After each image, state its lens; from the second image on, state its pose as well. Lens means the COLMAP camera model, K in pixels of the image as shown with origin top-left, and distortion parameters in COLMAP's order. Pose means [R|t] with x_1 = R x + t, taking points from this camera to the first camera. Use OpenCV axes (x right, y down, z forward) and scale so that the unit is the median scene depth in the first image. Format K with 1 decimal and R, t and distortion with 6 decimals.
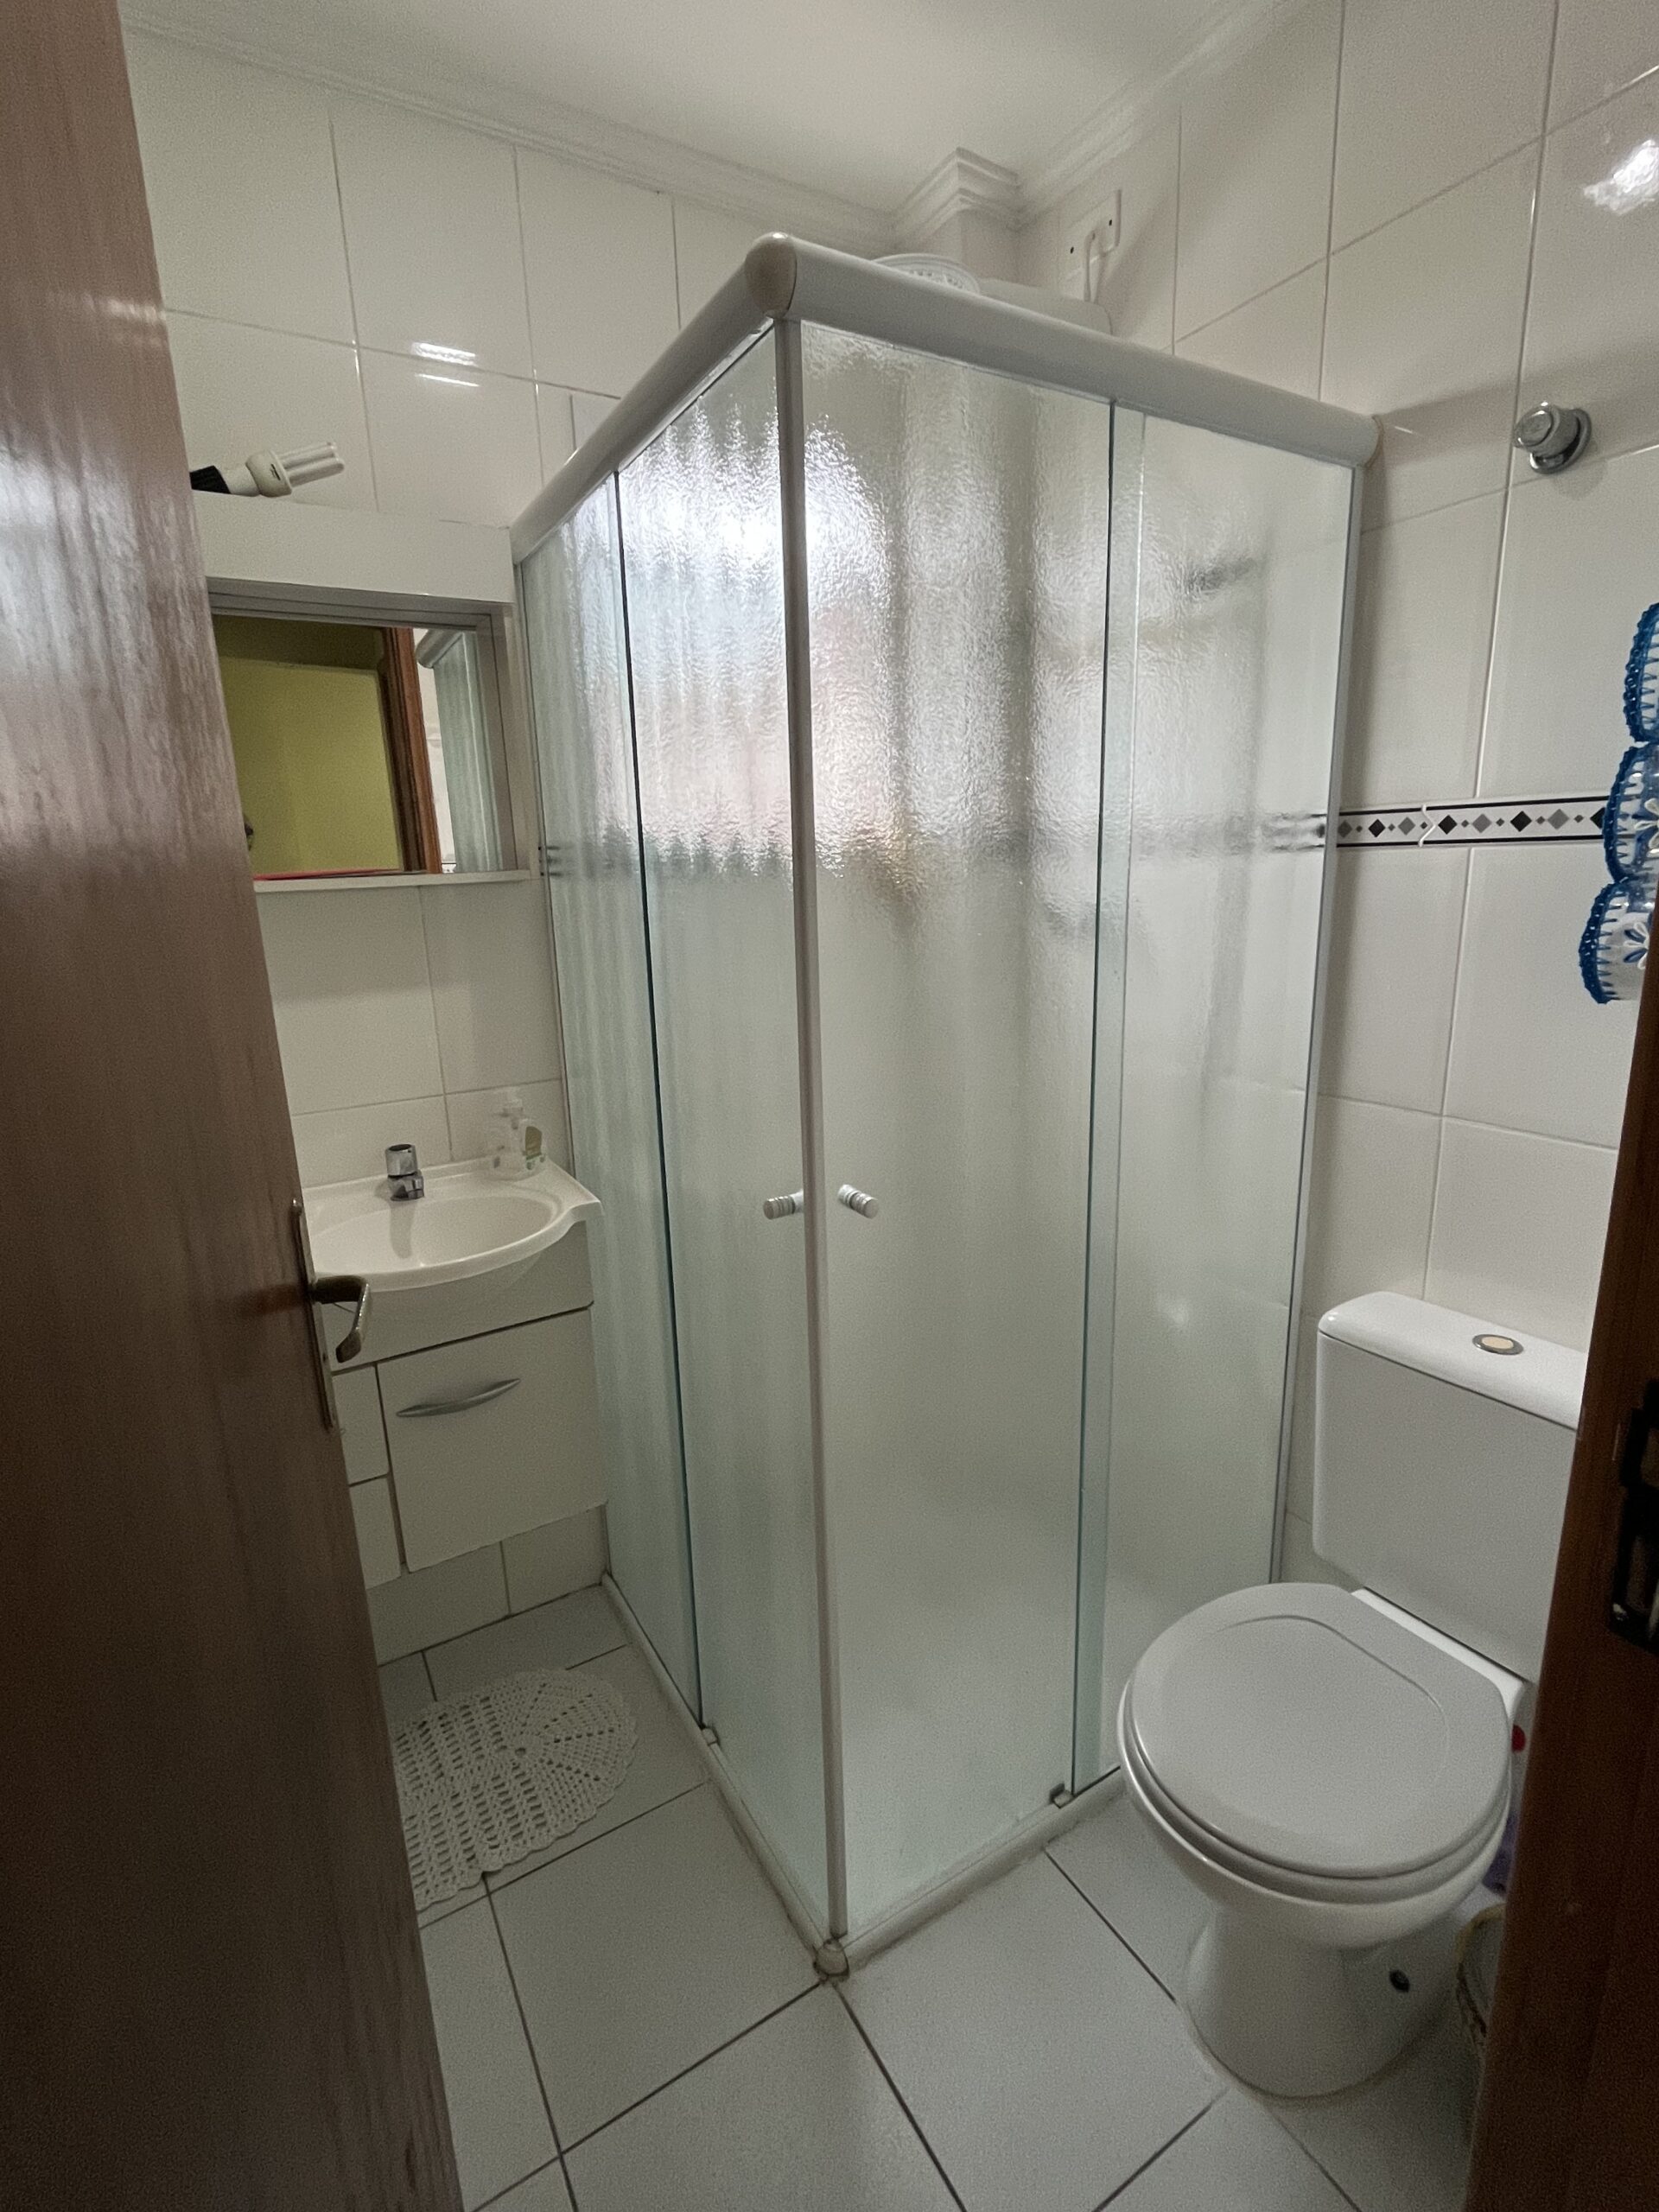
lens RADIAL K [[1022.7, 0, 833.0], [0, 1022.7, 1103.2], [0, 0, 1]] dist [-0.000100, -0.000785]
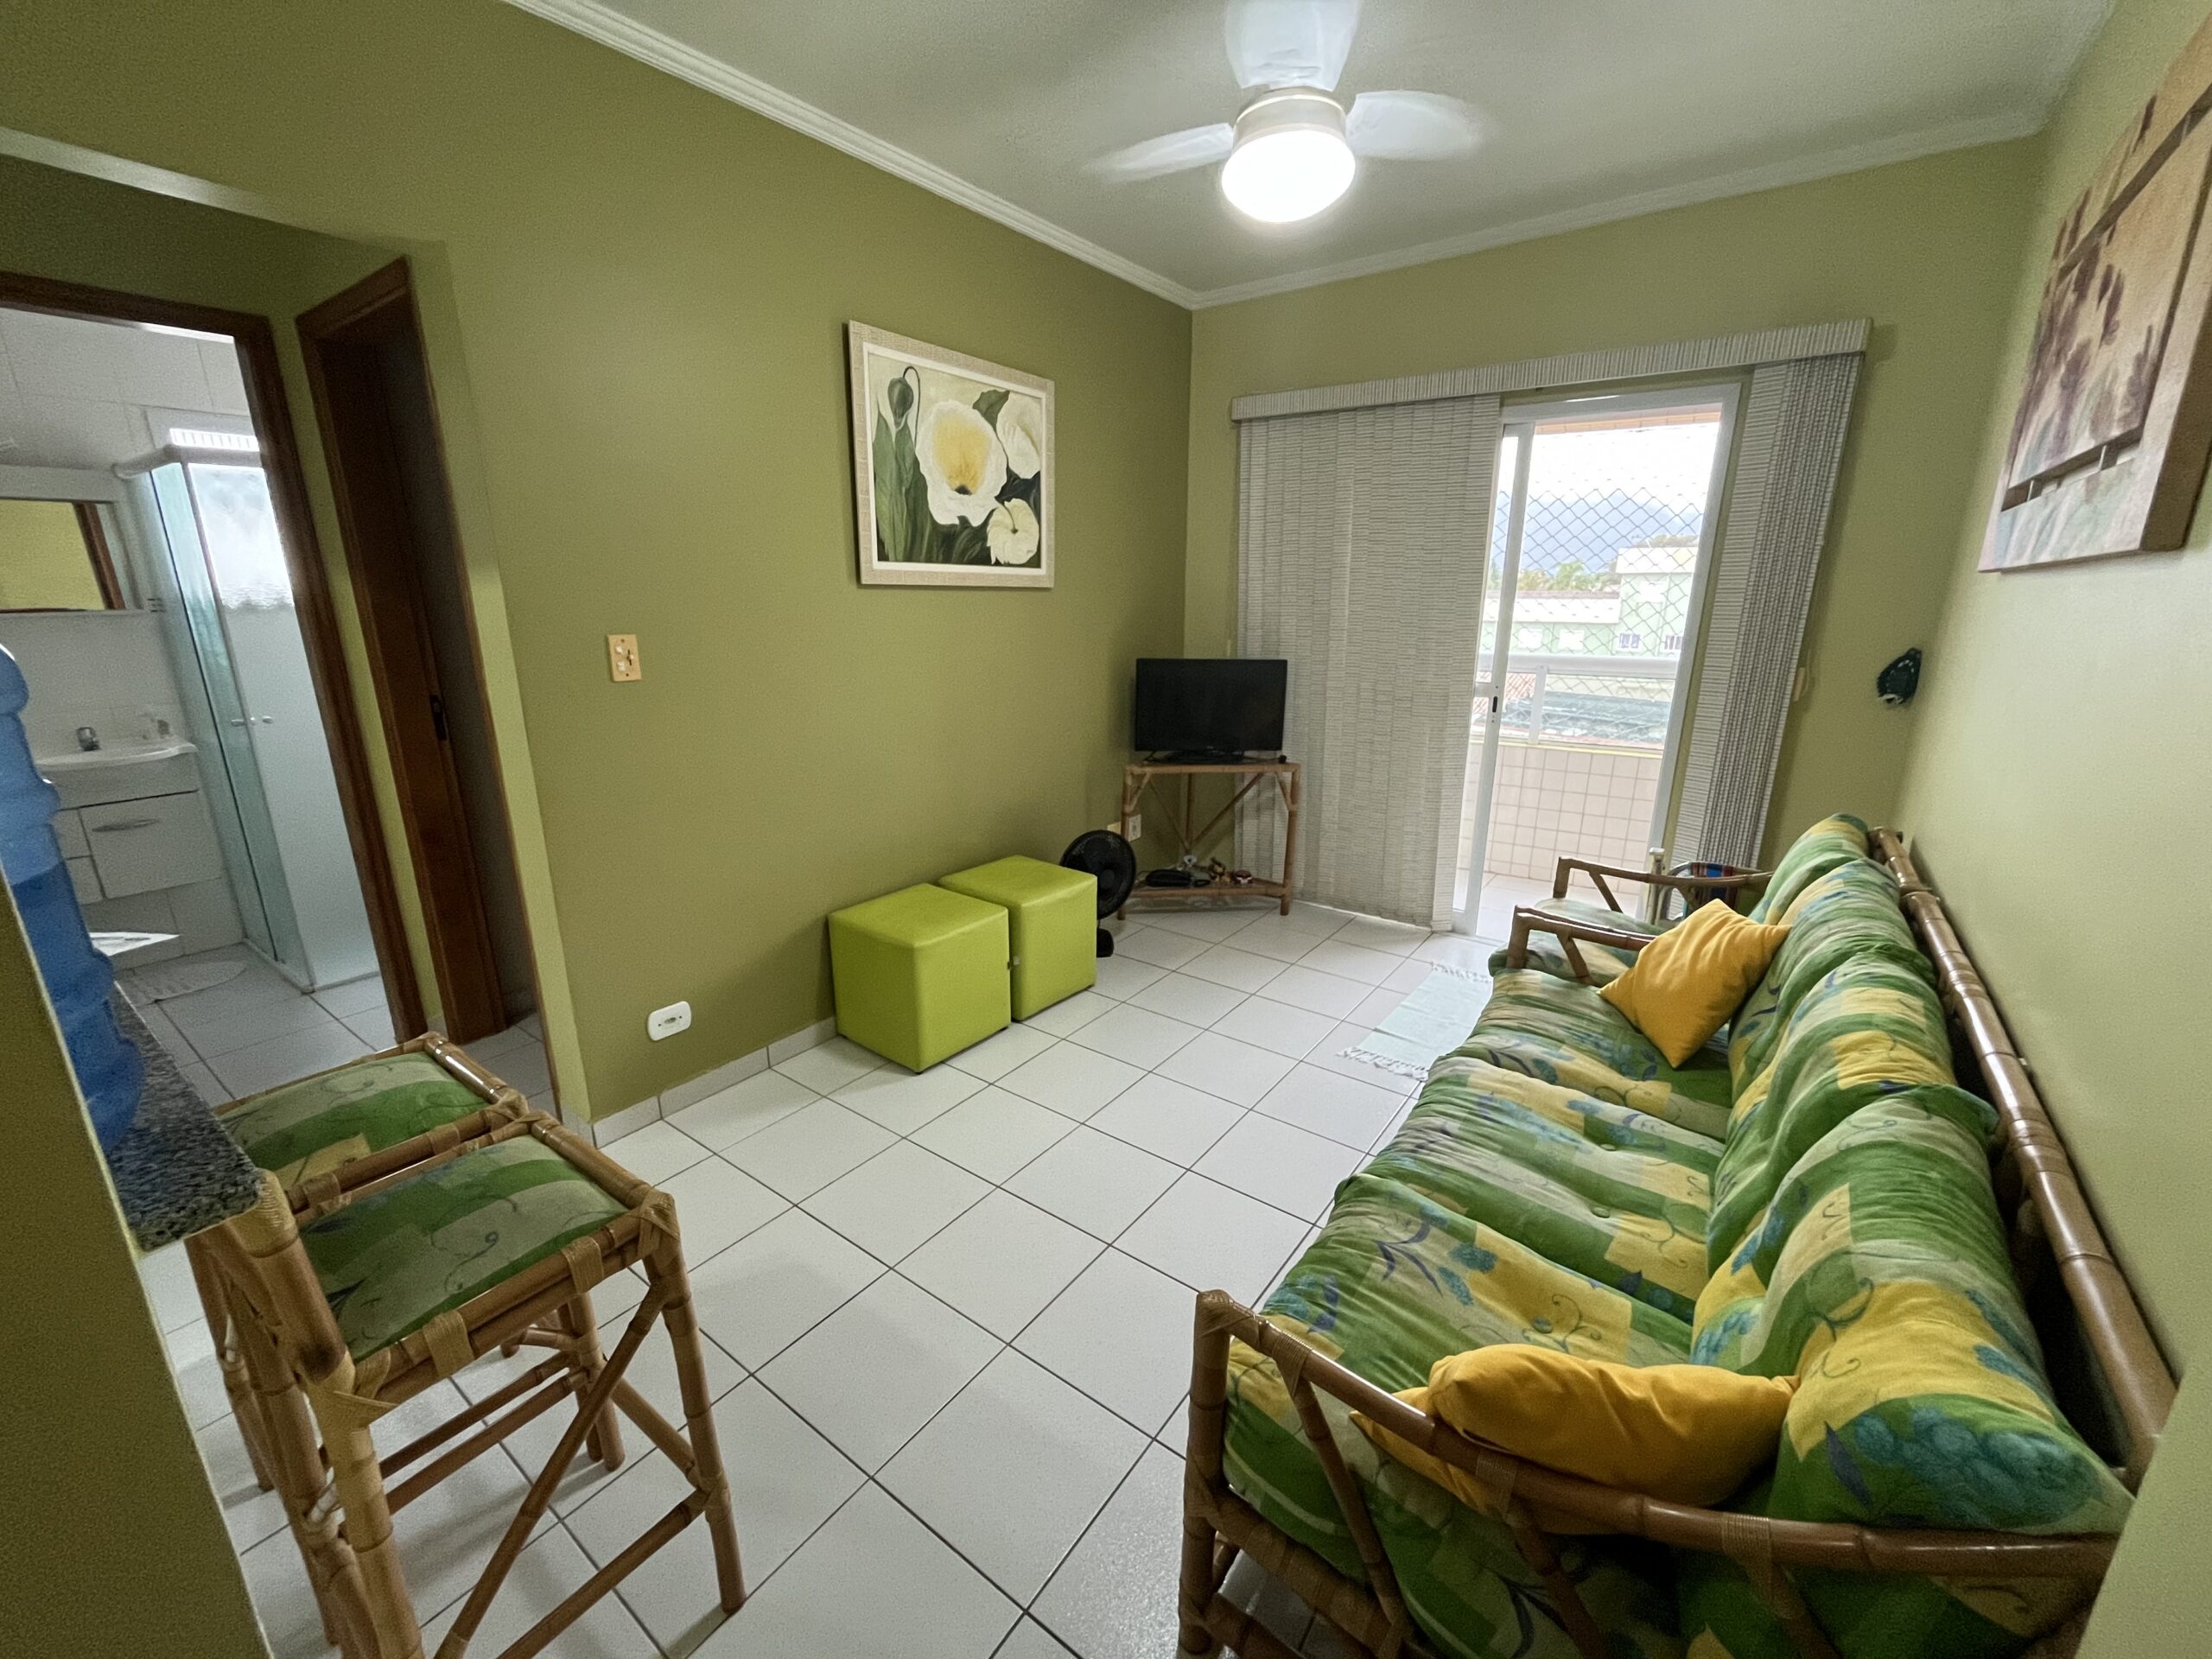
lens RADIAL K [[900.7, 0, 1094.4], [0, 900.7, 831.9], [0, 0, 1]] dist [-0.000026, -0.000996]
pose [[0.920697, -0.071711, 0.383634, 1.010413], [0.059690, 0.997283, 0.043166, 0.375287], [-0.385688, -0.016843, 0.922476, -2.019455]]
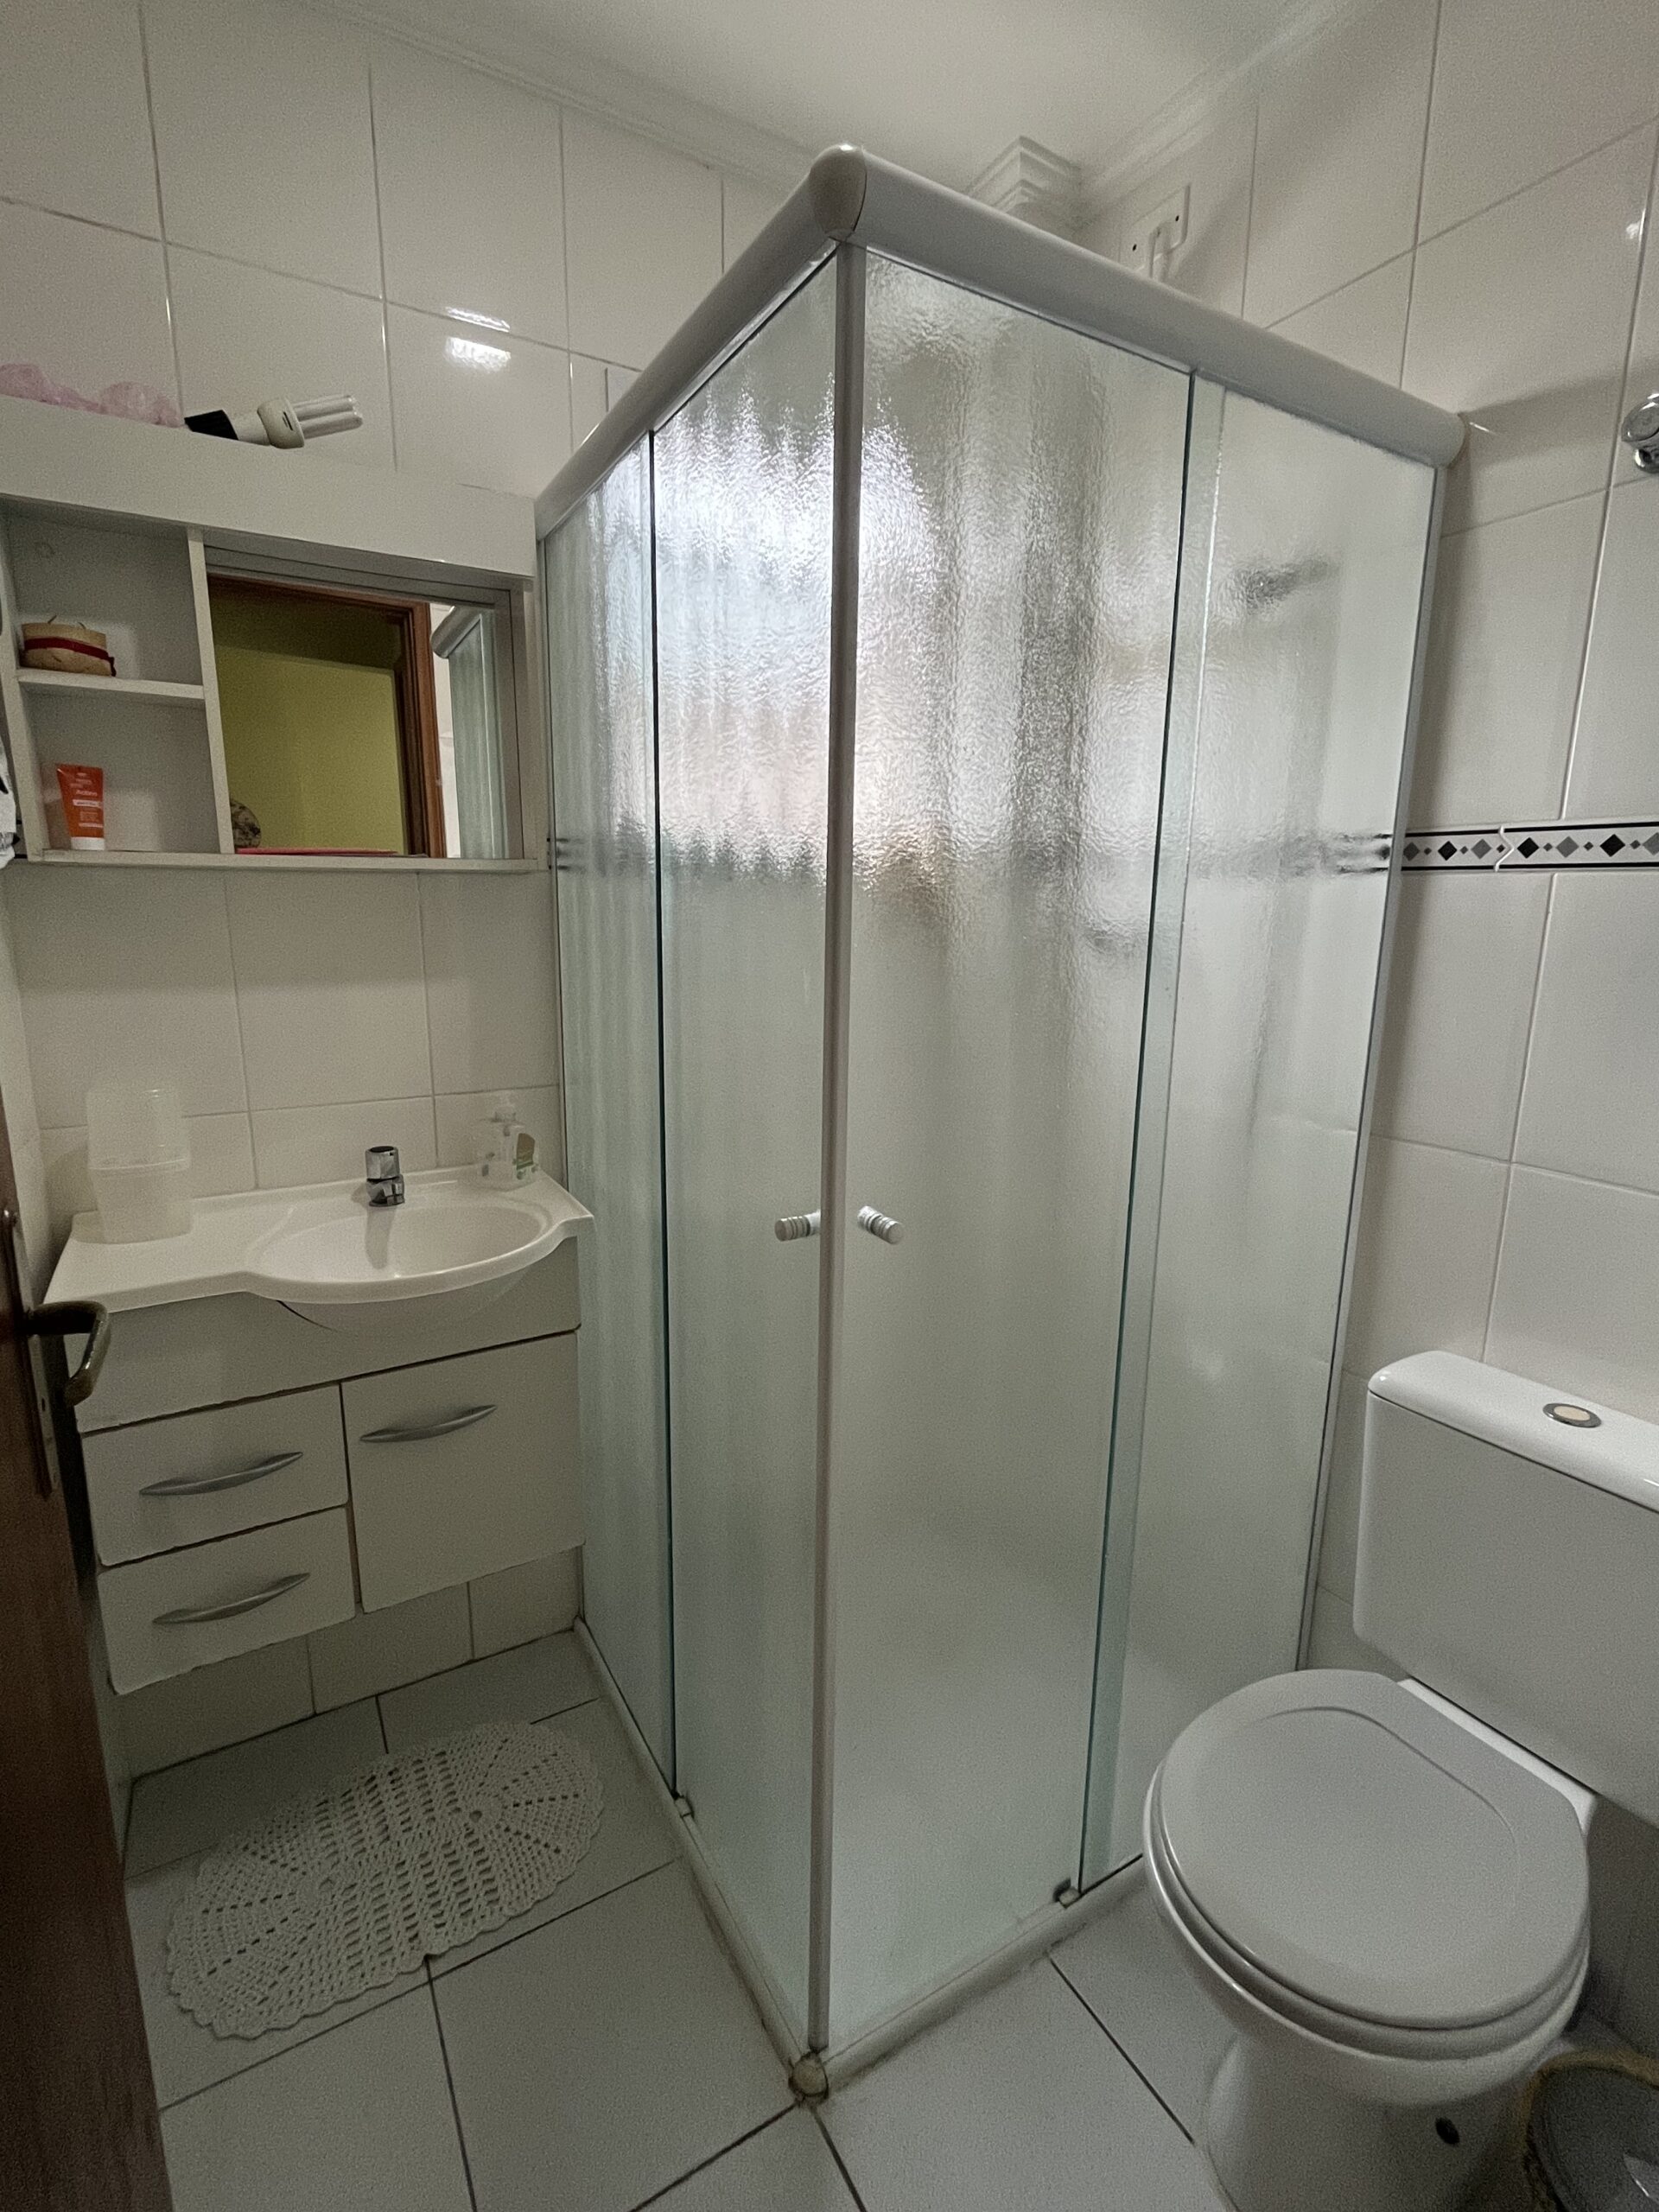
lens RADIAL K [[1022.7, 0, 835.3], [0, 1022.7, 1103.6], [0, 0, 1]] dist [-0.000100, -0.000785]
pose [[0.999015, 0.044258, 0.003268, -0.017652], [-0.044134, 0.998536, -0.031269, 0.014374], [-0.004647, 0.031094, 0.999506, 0.074395]]
